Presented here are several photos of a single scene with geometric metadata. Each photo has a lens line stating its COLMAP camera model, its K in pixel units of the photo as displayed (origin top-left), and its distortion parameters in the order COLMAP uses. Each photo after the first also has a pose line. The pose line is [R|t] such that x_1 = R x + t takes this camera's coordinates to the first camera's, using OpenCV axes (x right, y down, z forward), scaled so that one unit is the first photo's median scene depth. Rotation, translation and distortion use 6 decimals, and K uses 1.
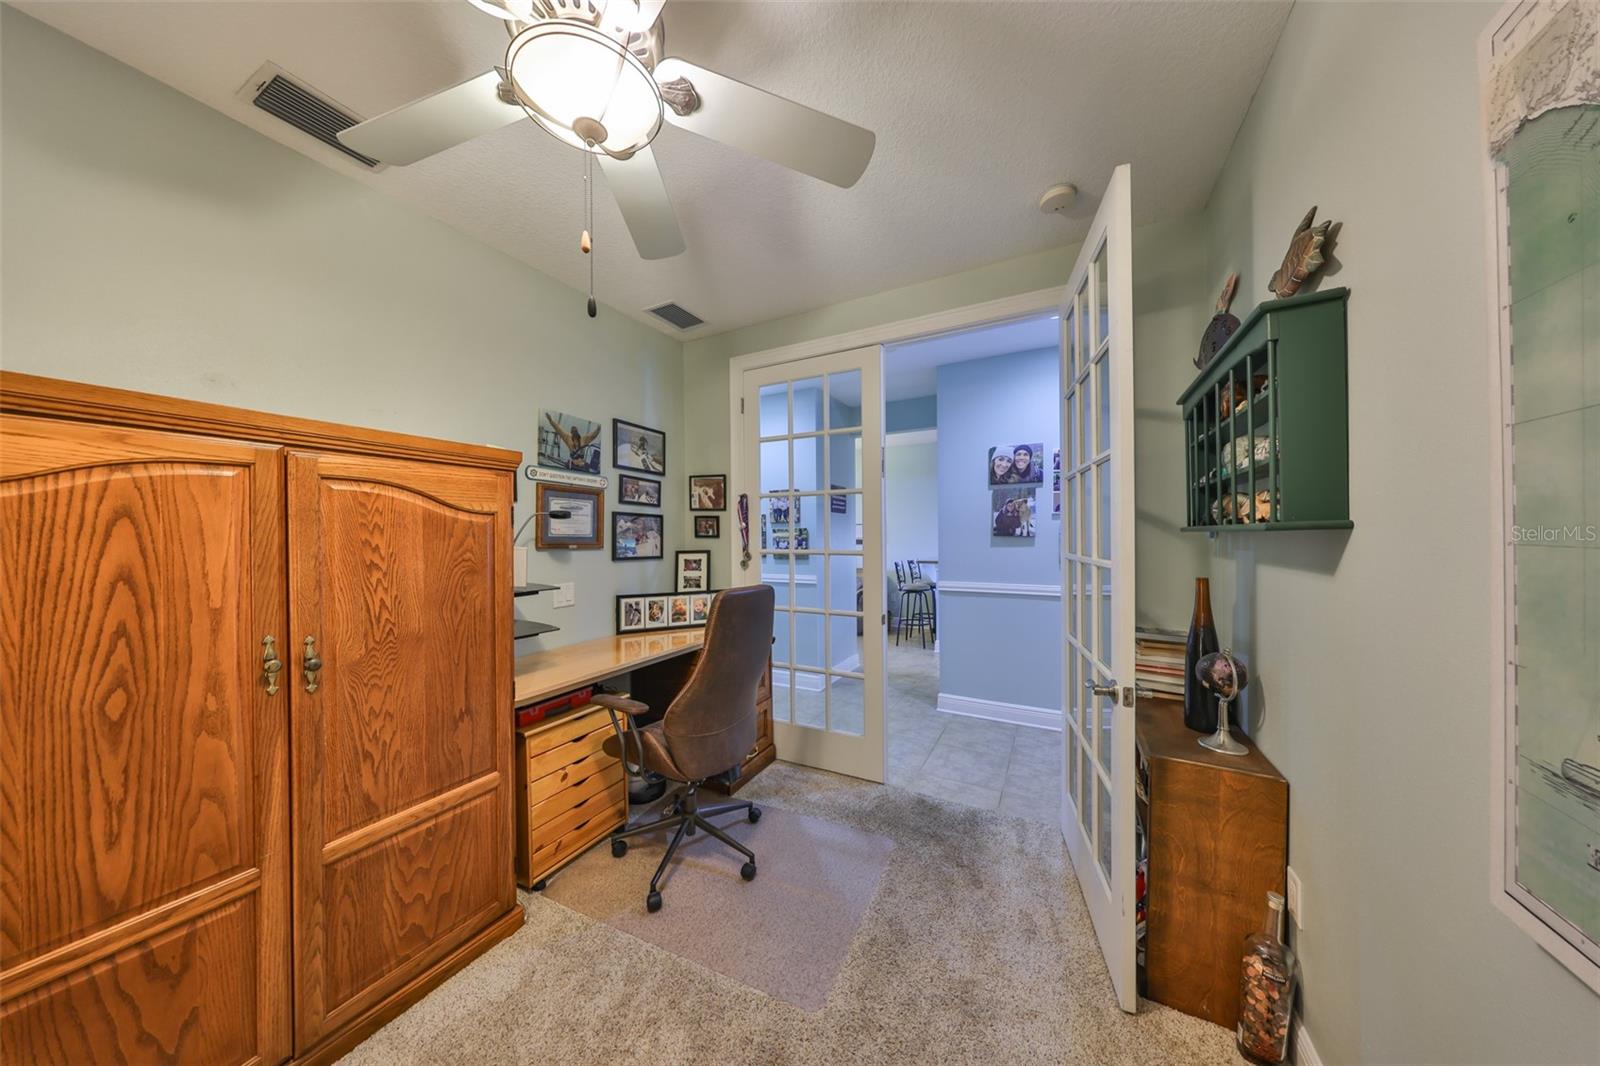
lens RADIAL K [[489.1, 0, 802.0], [0, 489.1, 537.5], [0, 0, 1]] dist [0.000681, -0.000072]
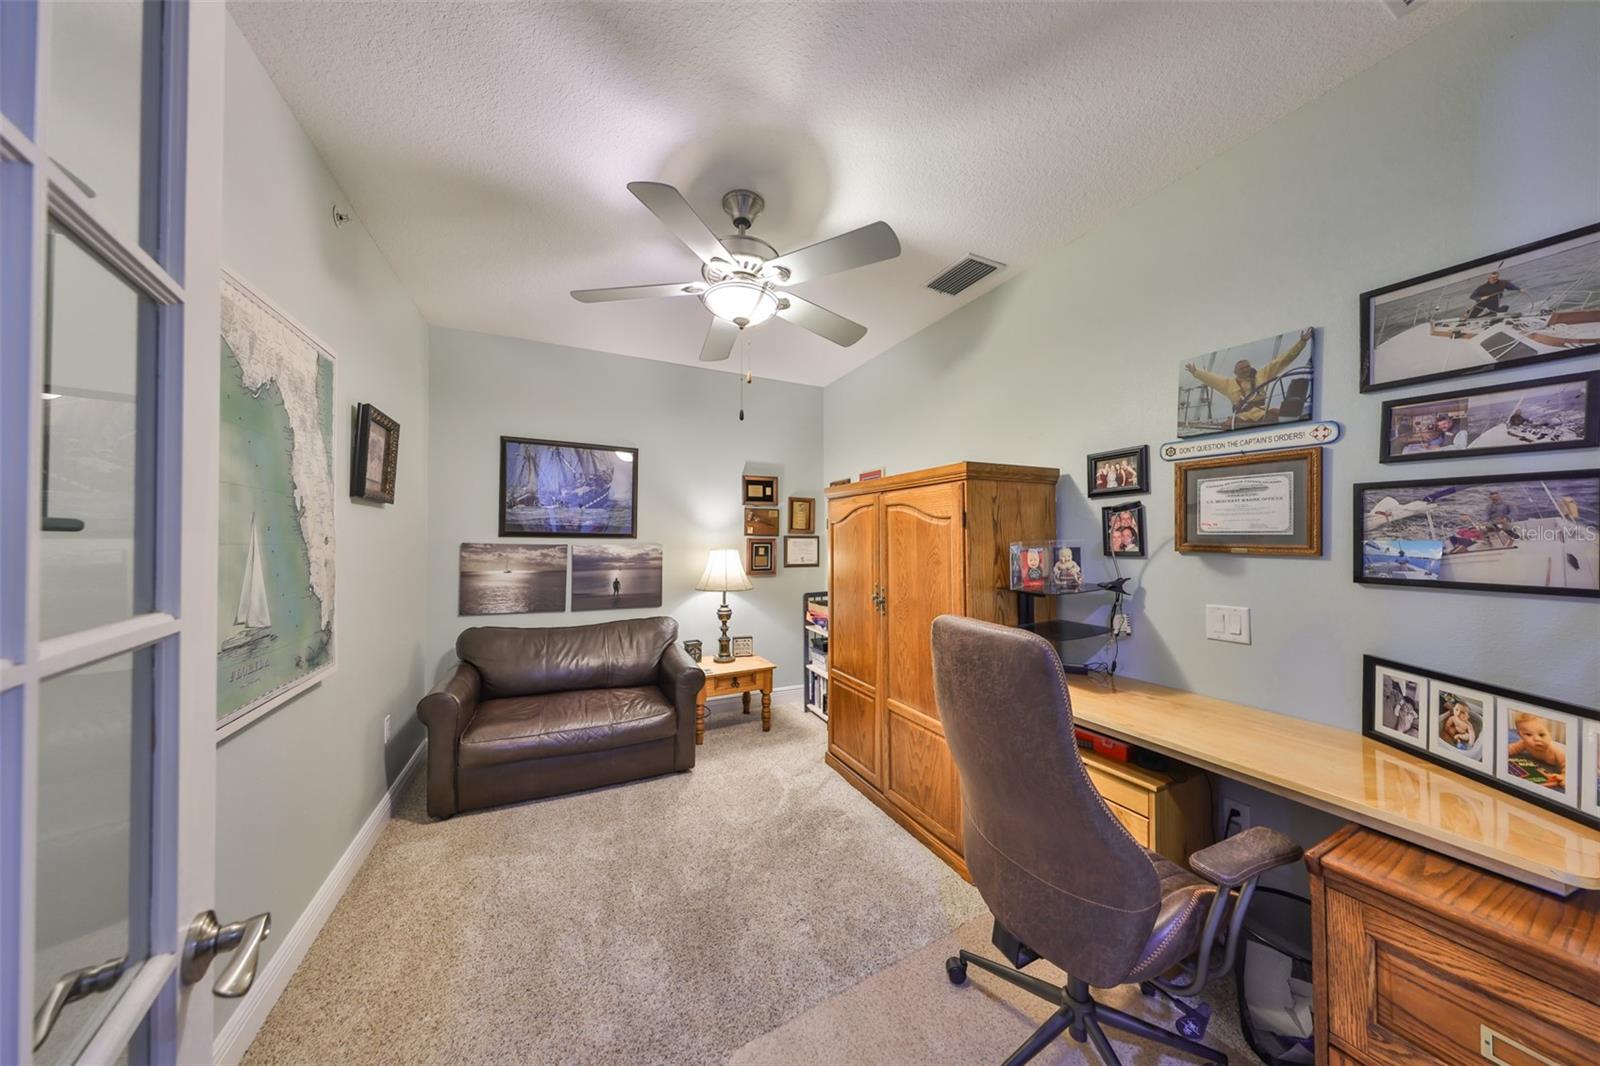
lens RADIAL K [[489.1, 0, 802.0], [0, 489.1, 537.5], [0, 0, 1]] dist [0.000681, -0.000072]
pose [[-0.592412, 0.000342, -0.805635, 0.347294], [0.001496, 0.999999, -0.000676, 0.001029], [0.805634, -0.001605, -0.592411, 0.839147]]
